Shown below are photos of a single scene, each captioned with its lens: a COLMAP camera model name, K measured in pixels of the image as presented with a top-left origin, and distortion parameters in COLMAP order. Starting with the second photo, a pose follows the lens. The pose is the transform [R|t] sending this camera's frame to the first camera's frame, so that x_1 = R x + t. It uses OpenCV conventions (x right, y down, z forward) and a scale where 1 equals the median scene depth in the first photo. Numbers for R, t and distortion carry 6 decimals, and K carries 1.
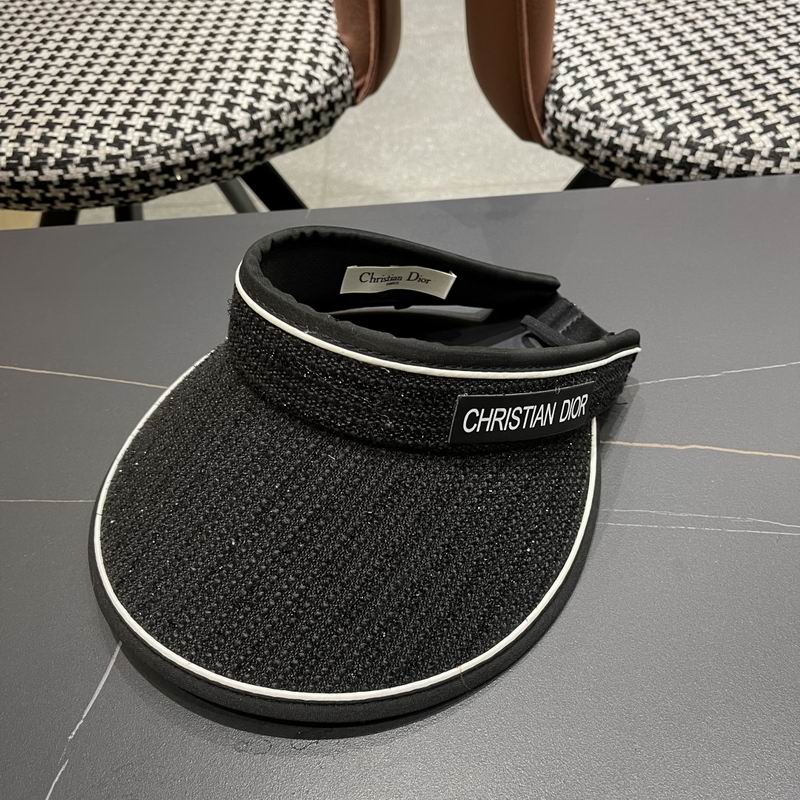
lens RADIAL K [[852.5, 0, 404.4], [0, 852.5, 401.8], [0, 0, 1]] dist [0.021855, 0.000000]
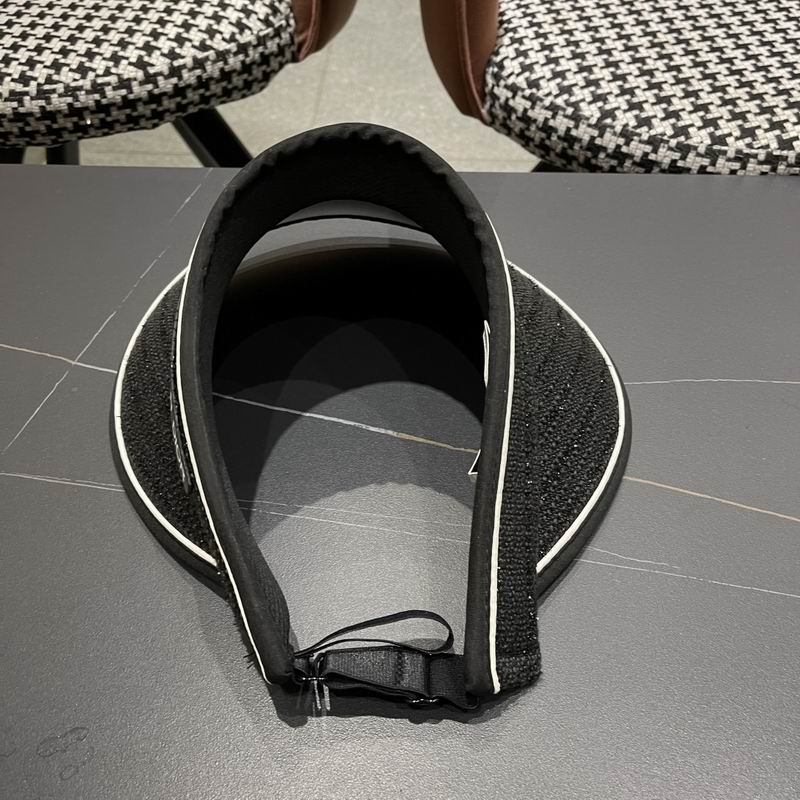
lens RADIAL K [[852.5, 0, 414.1], [0, 852.5, 410.7], [0, 0, 1]] dist [0.021855, 0.000000]
pose [[0.996113, 0.087668, -0.008597, 0.127778], [-0.087187, 0.995138, 0.045821, -0.020976], [0.012573, -0.044893, 0.998913, 0.049610]]
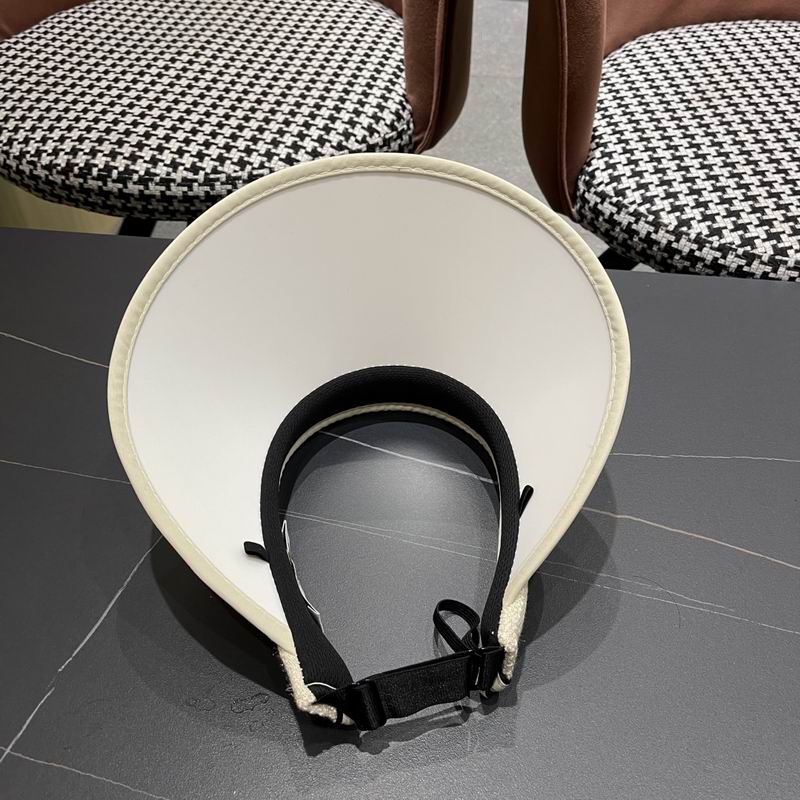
lens RADIAL K [[852.5, 0, 397.2], [0, 852.5, 403.4], [0, 0, 1]] dist [0.021855, 0.000000]
pose [[0.985323, 0.150908, -0.079784, 0.067408], [-0.151649, 0.988429, -0.003278, -0.030550], [0.078366, 0.015329, 0.996807, -0.104139]]
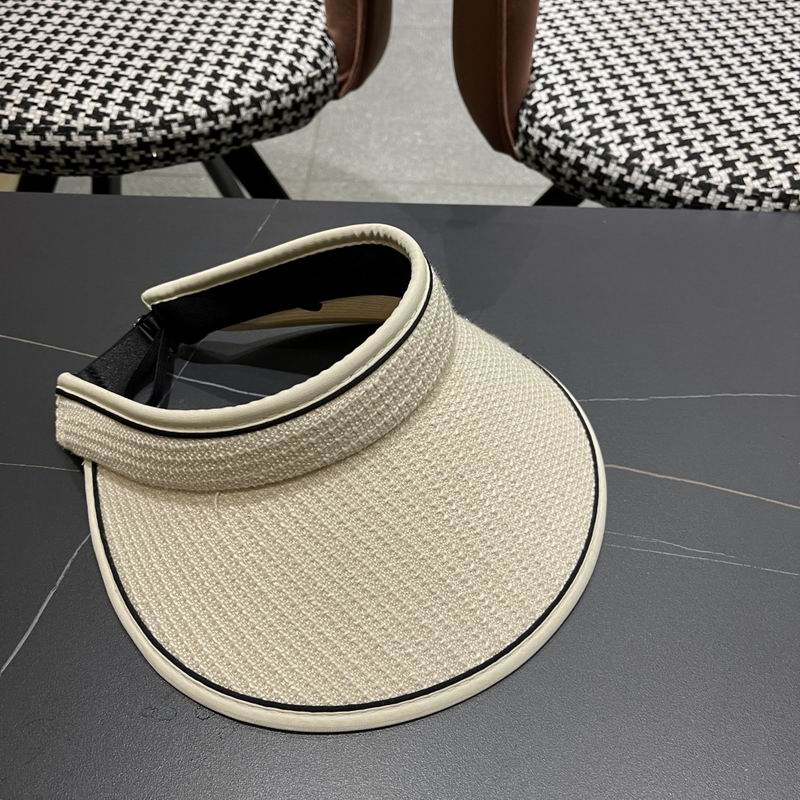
lens RADIAL K [[852.5, 0, 397.5], [0, 852.5, 402.8], [0, 0, 1]] dist [0.021855, 0.000000]
pose [[0.995657, 0.091157, 0.018892, 0.031416], [-0.091490, 0.995651, 0.017544, -0.012584], [-0.017211, -0.019197, 0.999668, -0.028355]]
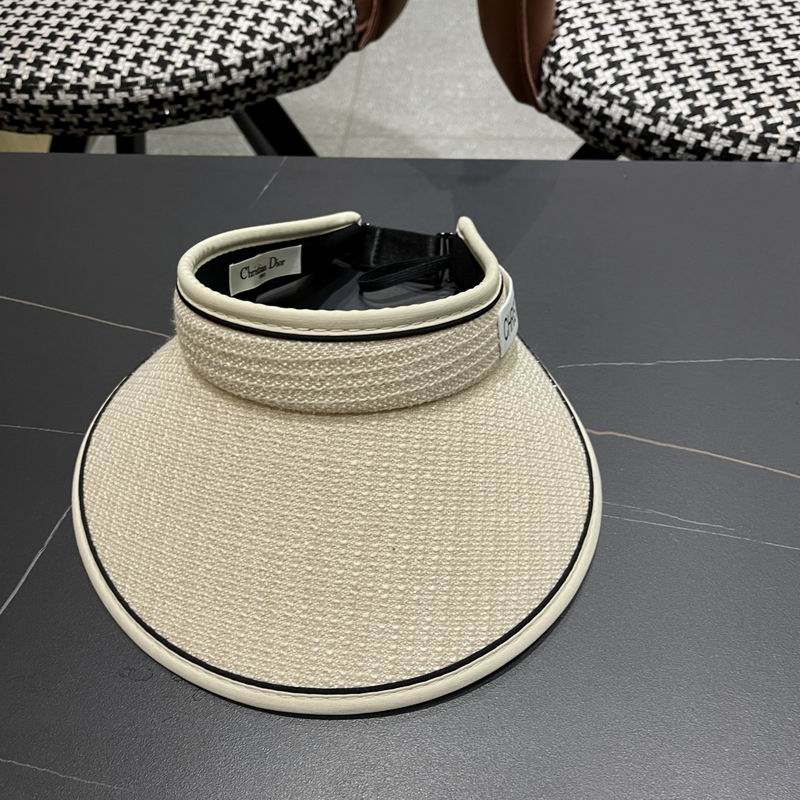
lens RADIAL K [[852.5, 0, 397.6], [0, 852.5, 411.7], [0, 0, 1]] dist [0.021855, 0.000000]
pose [[0.994176, 0.097410, -0.046100, 0.085047], [-0.093498, 0.992358, 0.080516, -0.019986], [0.053591, -0.075737, 0.995687, -0.011060]]
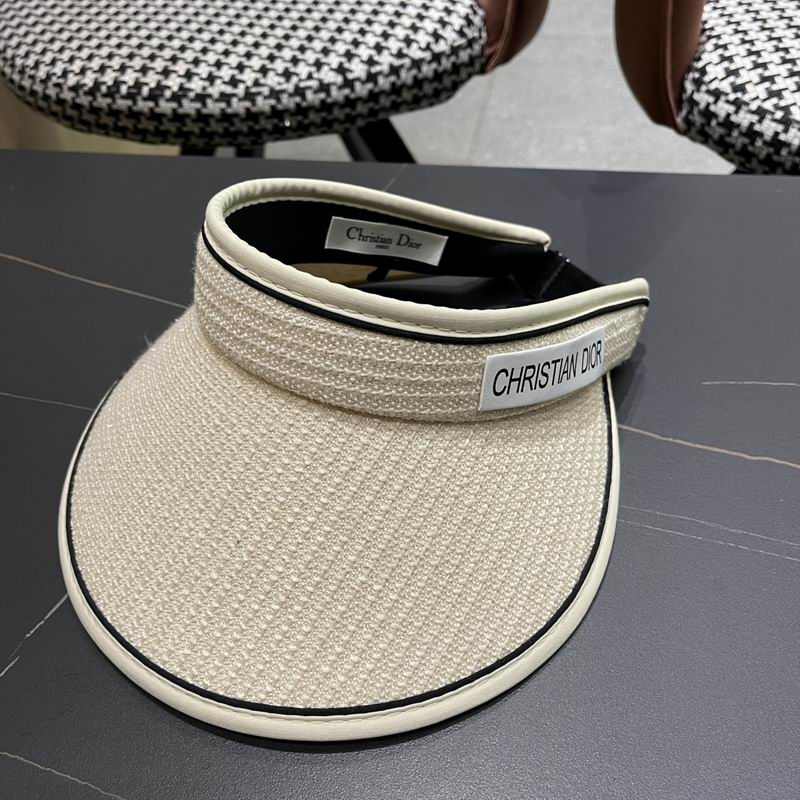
lens RADIAL K [[852.5, 0, 396.4], [0, 852.5, 404.9], [0, 0, 1]] dist [0.021855, 0.000000]
pose [[0.973872, 0.153422, -0.167433, 0.072199], [-0.155230, 0.987876, 0.002319, 0.035667], [0.165759, 0.023733, 0.985881, 0.058936]]
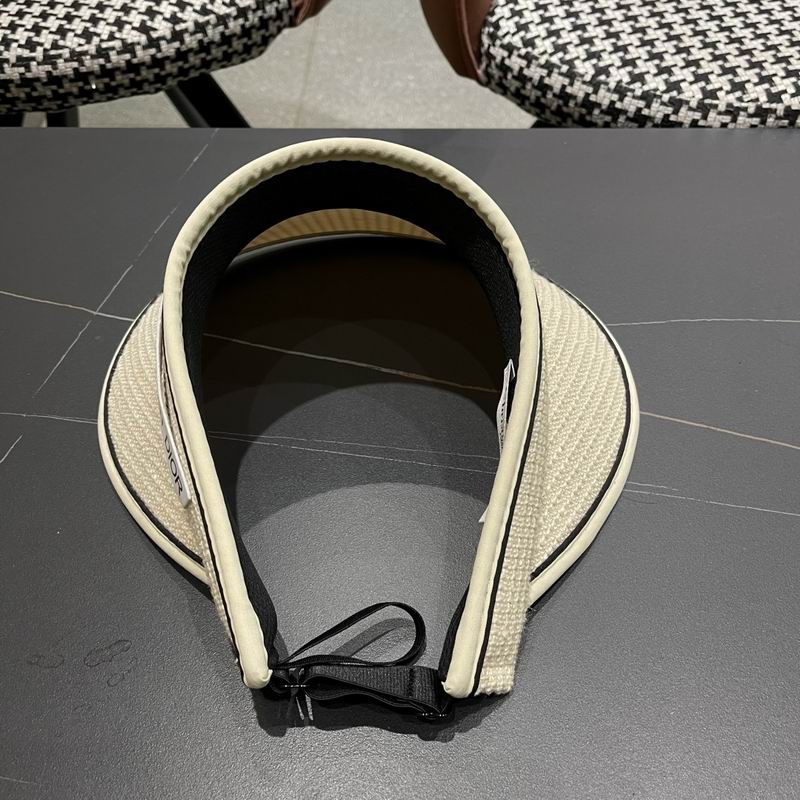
lens RADIAL K [[852.5, 0, 405.9], [0, 852.5, 409.6], [0, 0, 1]] dist [0.021855, 0.000000]
pose [[0.997330, 0.073025, -0.000235, 0.111946], [-0.072846, 0.995092, 0.066977, 0.008705], [0.005125, -0.066781, 0.997755, 0.016903]]
